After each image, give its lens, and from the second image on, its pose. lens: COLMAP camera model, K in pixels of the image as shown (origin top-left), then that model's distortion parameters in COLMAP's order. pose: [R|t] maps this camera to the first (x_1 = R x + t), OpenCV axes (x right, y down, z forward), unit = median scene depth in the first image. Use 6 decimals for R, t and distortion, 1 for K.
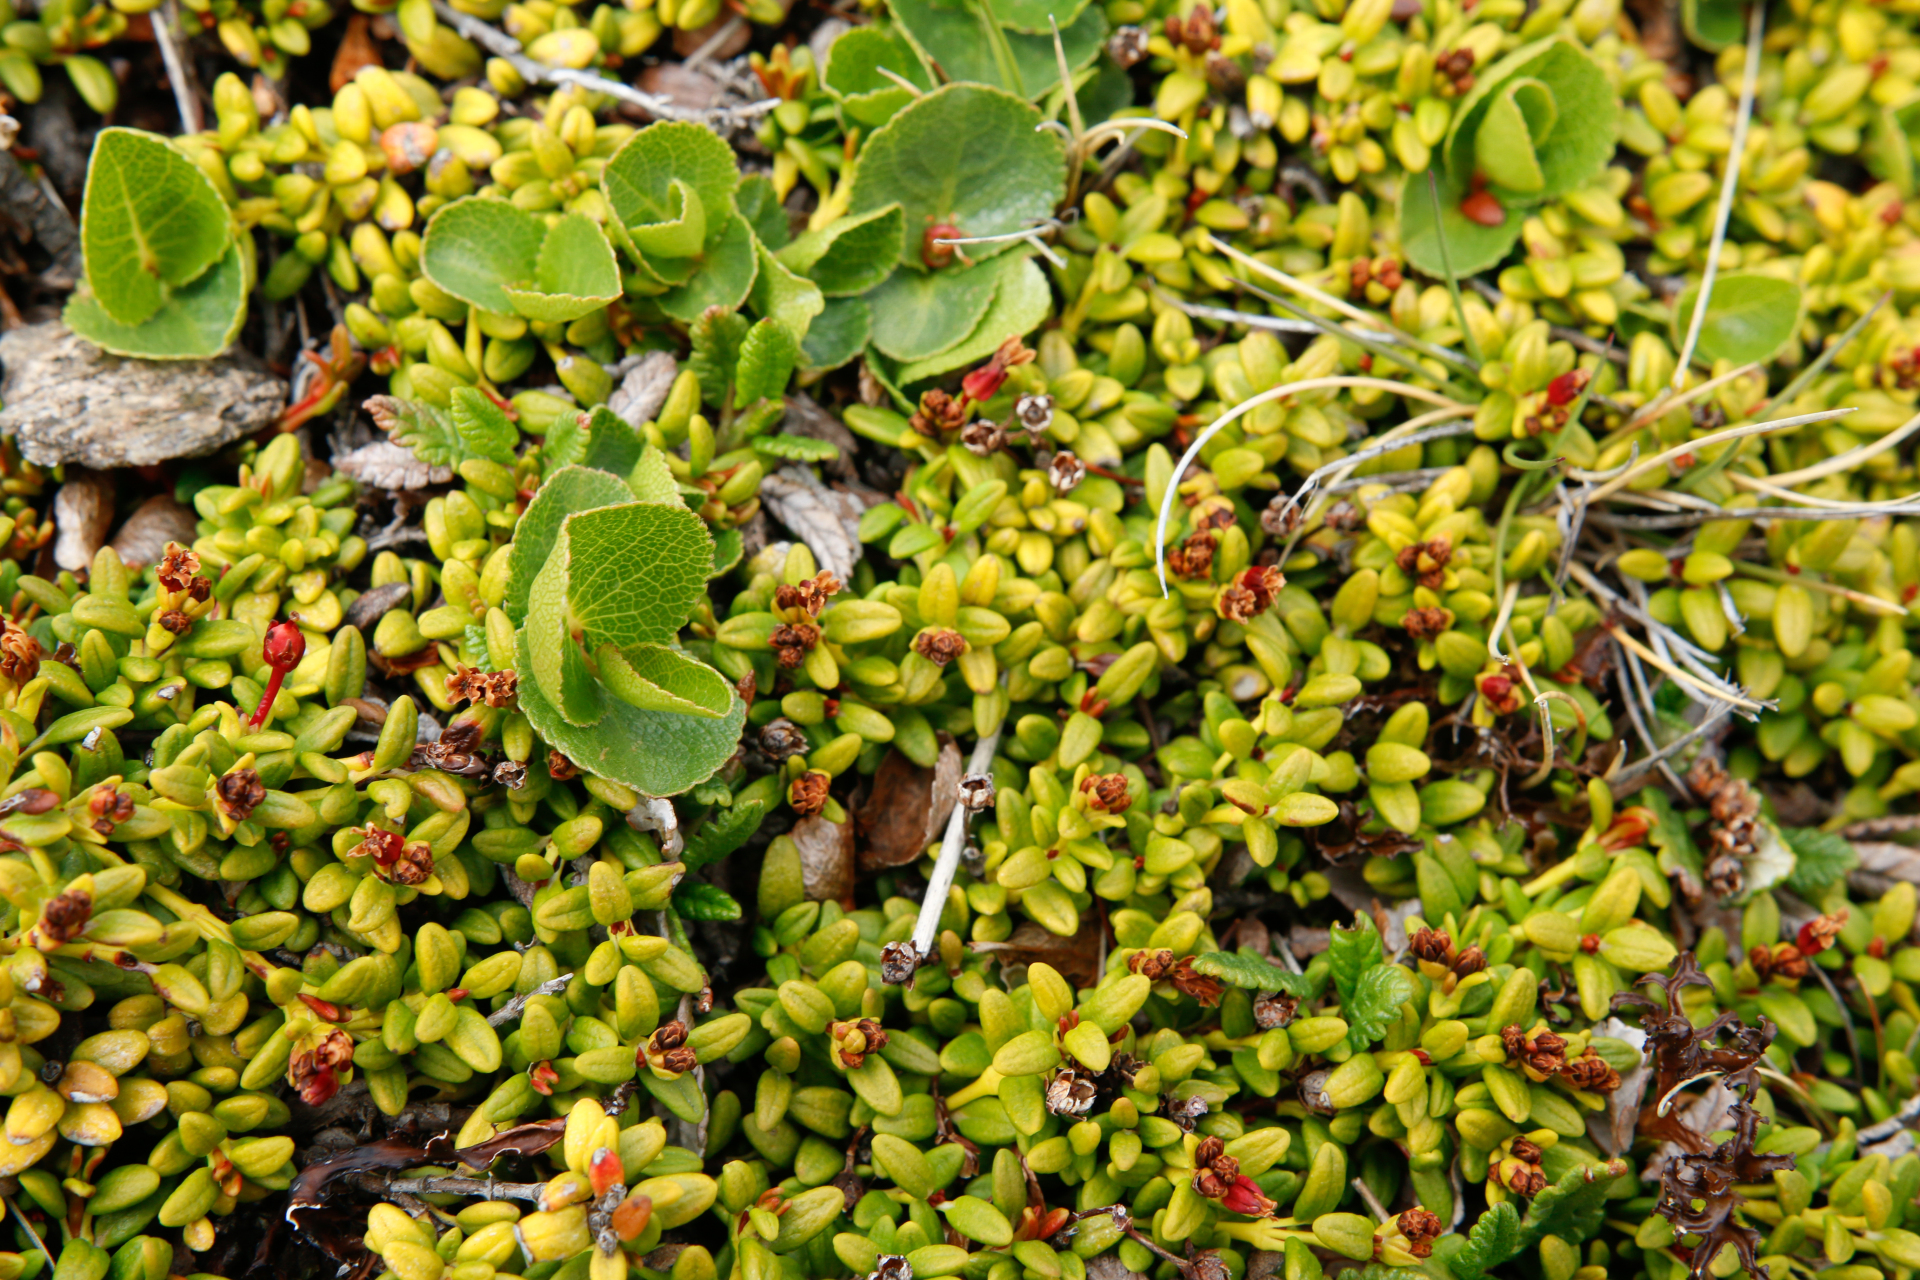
lens RADIAL K [[3050.3, 0, 960.0], [0, 3050.3, 640.0], [0, 0, 1]] dist [0.032957, 0.161770]
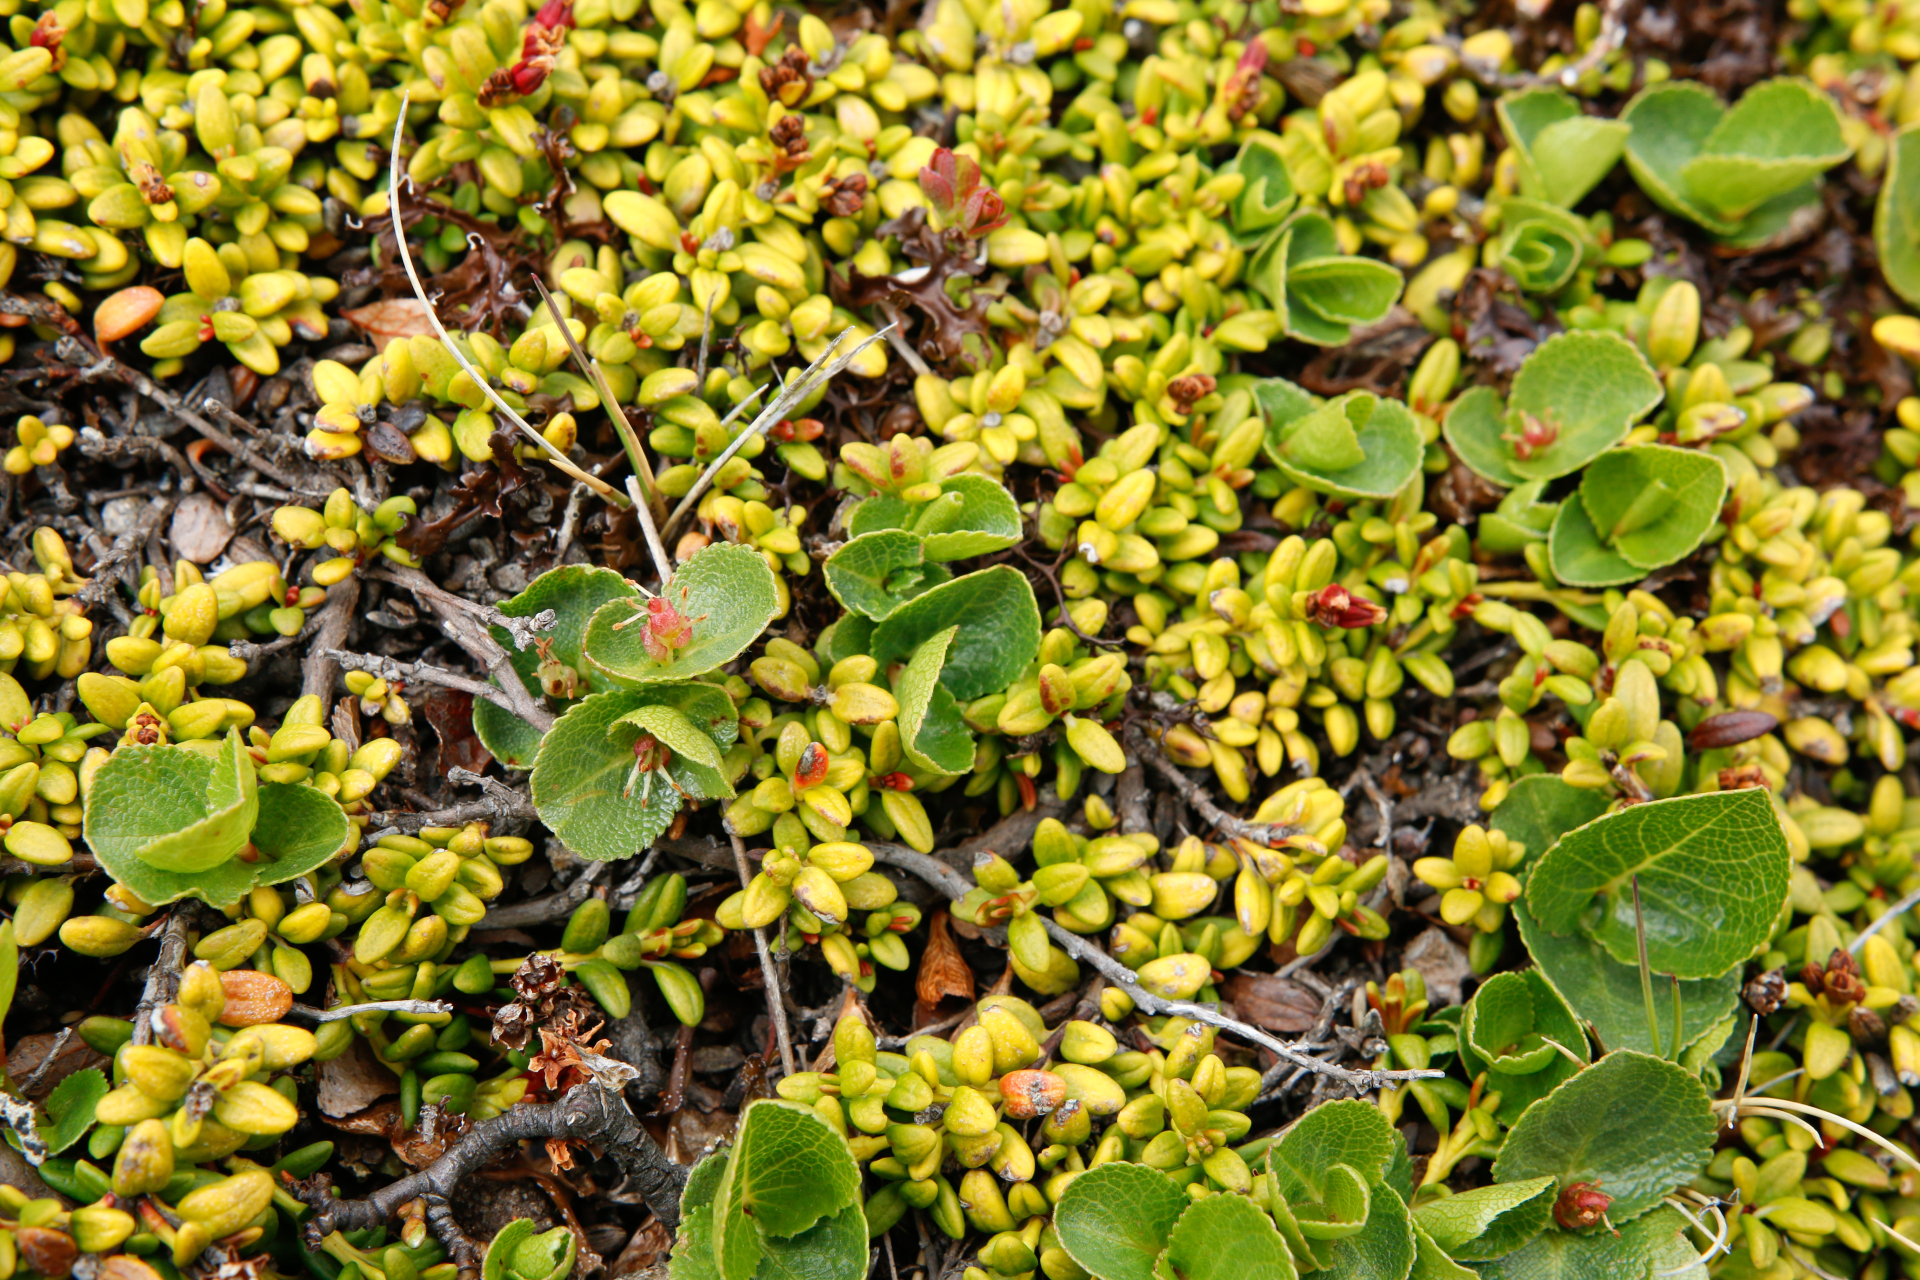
lens RADIAL K [[3050.3, 0, 960.0], [0, 3050.3, 640.0], [0, 0, 1]] dist [0.032957, 0.161770]
pose [[0.998746, 0.043436, 0.024891, -0.231484], [-0.040091, 0.991727, -0.121942, -0.183684], [-0.029982, 0.120791, 0.992225, 0.052640]]
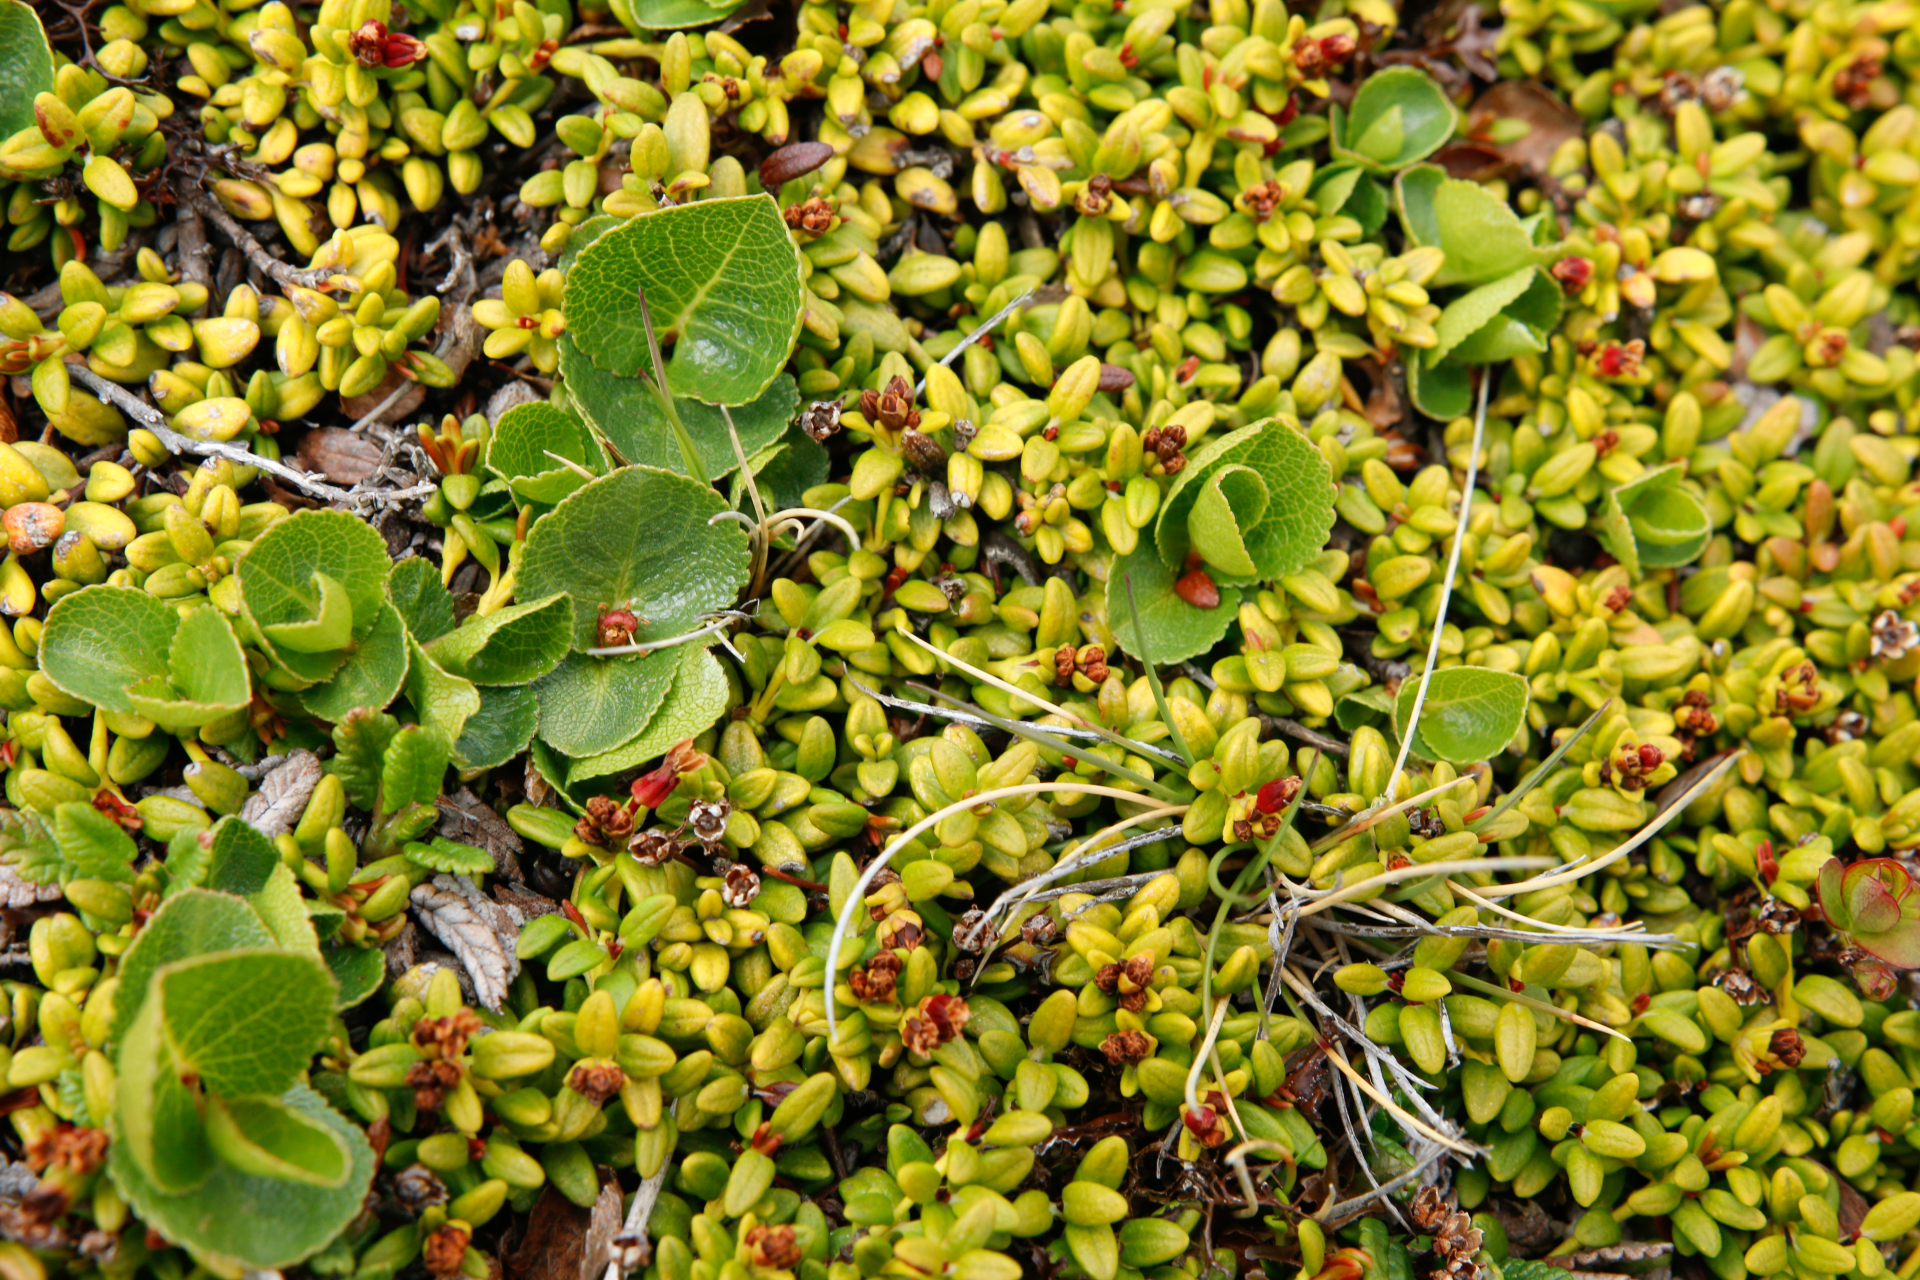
lens RADIAL K [[3050.3, 0, 960.0], [0, 3050.3, 640.0], [0, 0, 1]] dist [0.032957, 0.161770]
pose [[0.998404, 0.008818, 0.055786, 0.047931], [-0.005156, 0.997842, -0.065453, -0.067832], [-0.056242, 0.065061, 0.996295, 0.064289]]
